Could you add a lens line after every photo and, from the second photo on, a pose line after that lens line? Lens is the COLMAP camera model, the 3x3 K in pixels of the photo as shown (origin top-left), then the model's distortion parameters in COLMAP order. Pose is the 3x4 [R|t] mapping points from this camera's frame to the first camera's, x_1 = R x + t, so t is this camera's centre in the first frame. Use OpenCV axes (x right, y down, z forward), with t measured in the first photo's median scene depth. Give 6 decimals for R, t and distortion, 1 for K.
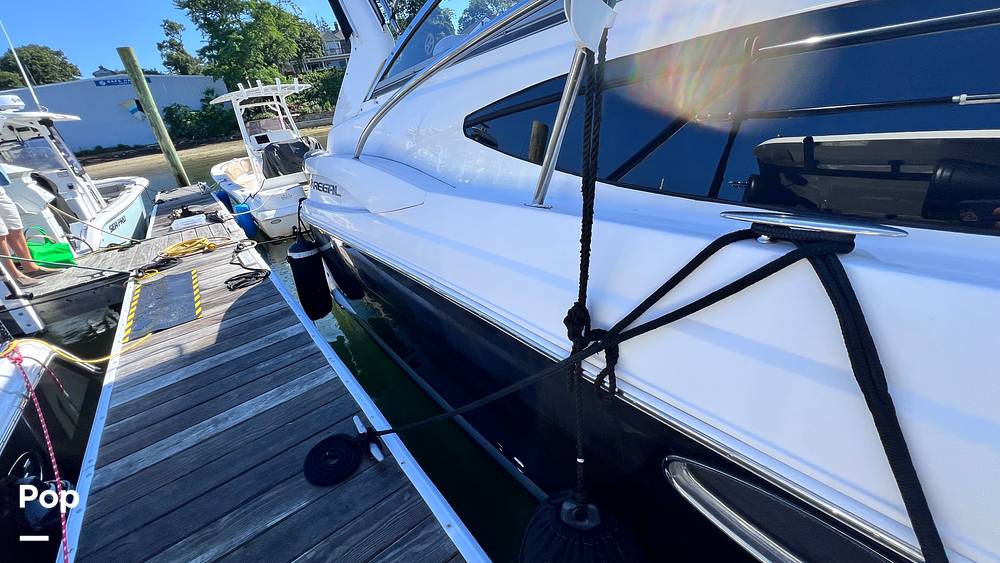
lens RADIAL K [[400.4, 0, 500.0], [0, 400.4, 281.5], [0, 0, 1]] dist [-0.000349, 0.000216]
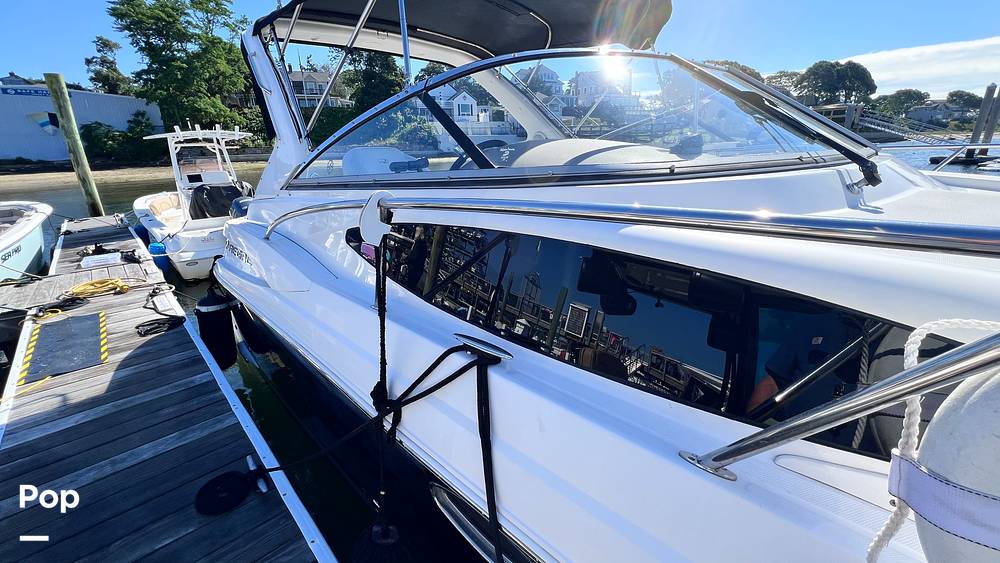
lens RADIAL K [[407.1, 0, 498.0], [0, 407.1, 277.5], [0, 0, 1]] dist [0.012469, -0.000049]
pose [[0.988824, 0.070735, 0.131237, 0.071470], [-0.053548, 0.990046, -0.130157, -0.029393], [-0.139137, 0.121675, 0.982770, -0.151345]]
